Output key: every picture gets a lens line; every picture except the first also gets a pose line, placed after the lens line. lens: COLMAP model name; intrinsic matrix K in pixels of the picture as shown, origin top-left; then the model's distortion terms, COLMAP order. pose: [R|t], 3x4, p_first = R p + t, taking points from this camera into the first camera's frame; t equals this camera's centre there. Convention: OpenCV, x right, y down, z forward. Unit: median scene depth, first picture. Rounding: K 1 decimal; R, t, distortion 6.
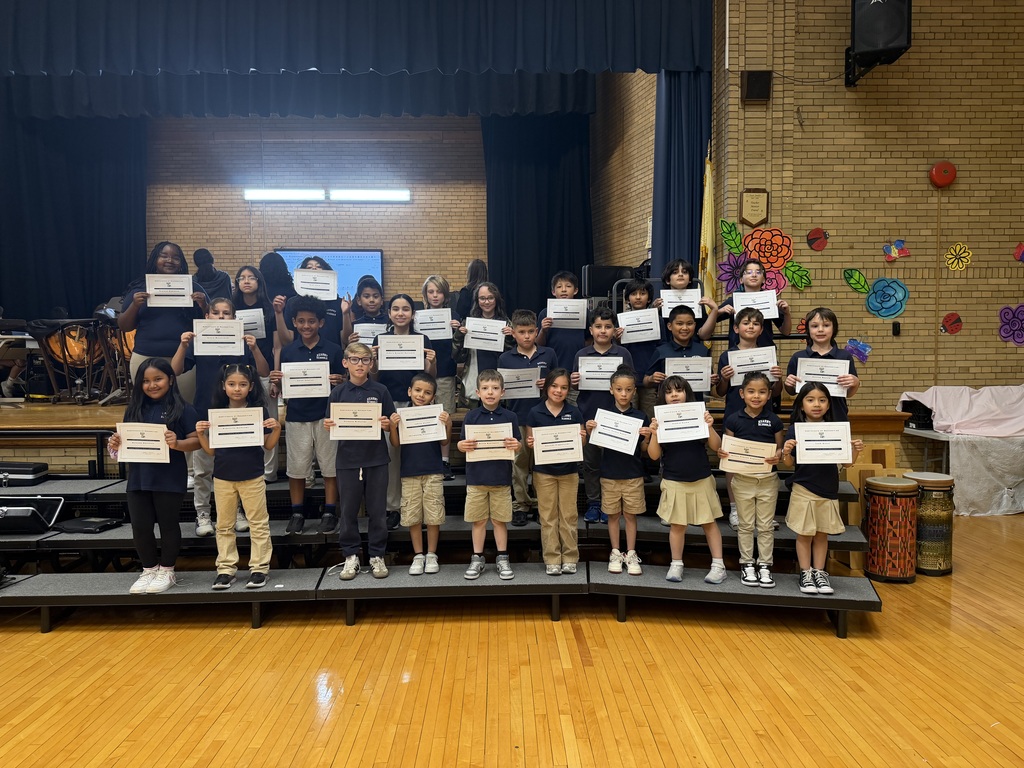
lens RADIAL K [[708.1, 0, 514.4], [0, 708.1, 382.3], [0, 0, 1]] dist [-0.007439, -0.011939]
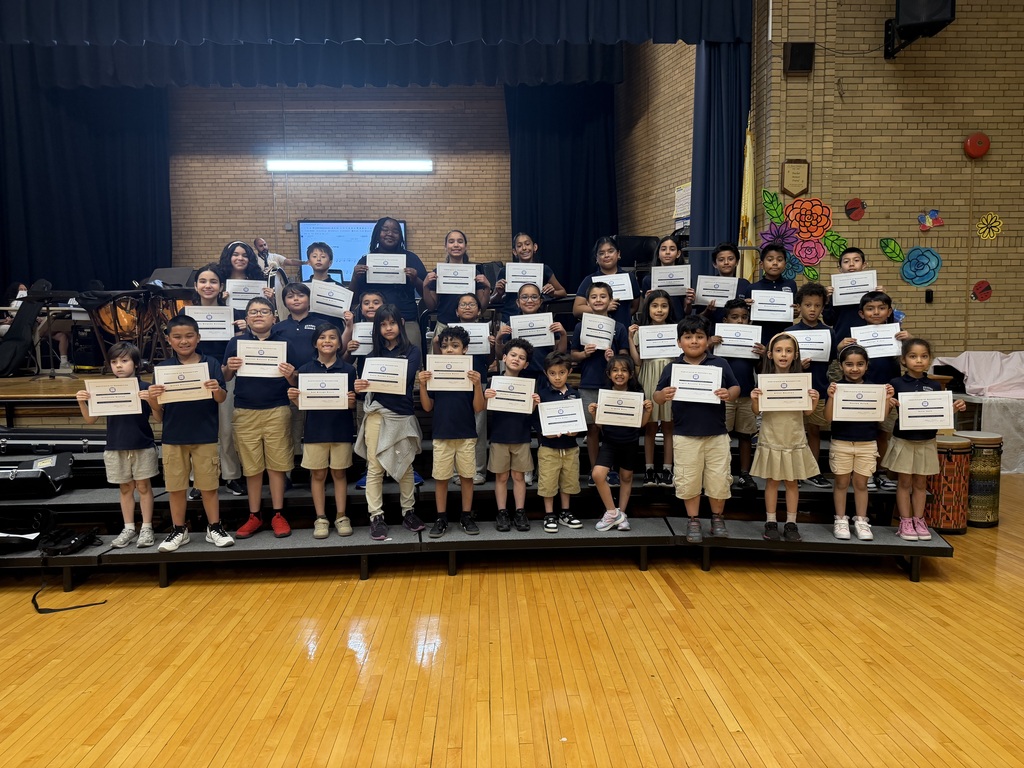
lens RADIAL K [[708.1, 0, 508.8], [0, 708.1, 385.0], [0, 0, 1]] dist [-0.007439, -0.011939]
pose [[0.999875, -0.006431, 0.014466, -0.092248], [0.005790, 0.999018, 0.043932, 0.005292], [-0.014734, -0.043842, 0.998930, -0.030871]]
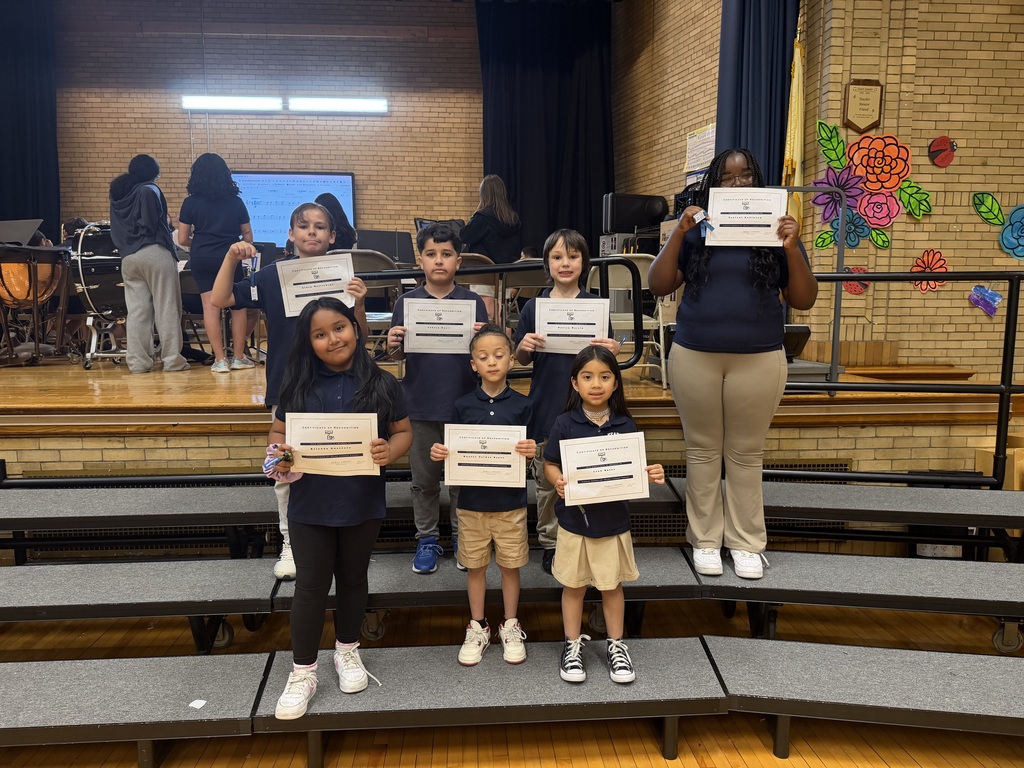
lens RADIAL K [[708.1, 0, 519.6], [0, 708.1, 380.8], [0, 0, 1]] dist [-0.007439, -0.011939]
pose [[0.998884, 0.002601, 0.047149, -0.054777], [-0.005820, 0.997650, 0.068267, -0.007556], [-0.046861, -0.068465, 0.996552, 0.257980]]
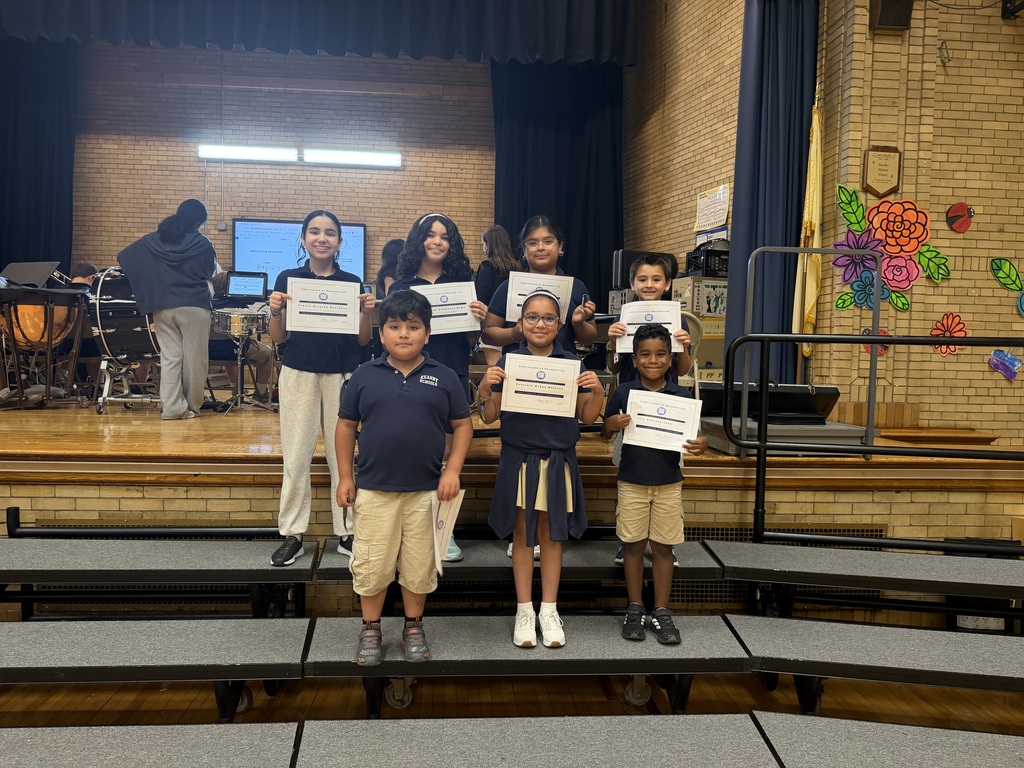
lens RADIAL K [[708.1, 0, 514.3], [0, 708.1, 380.8], [0, 0, 1]] dist [-0.007439, -0.011939]
pose [[0.998192, 0.028788, 0.052757, -0.084745], [-0.028625, 0.999583, -0.003848, -0.009934], [-0.052846, 0.002331, 0.998600, 0.268758]]
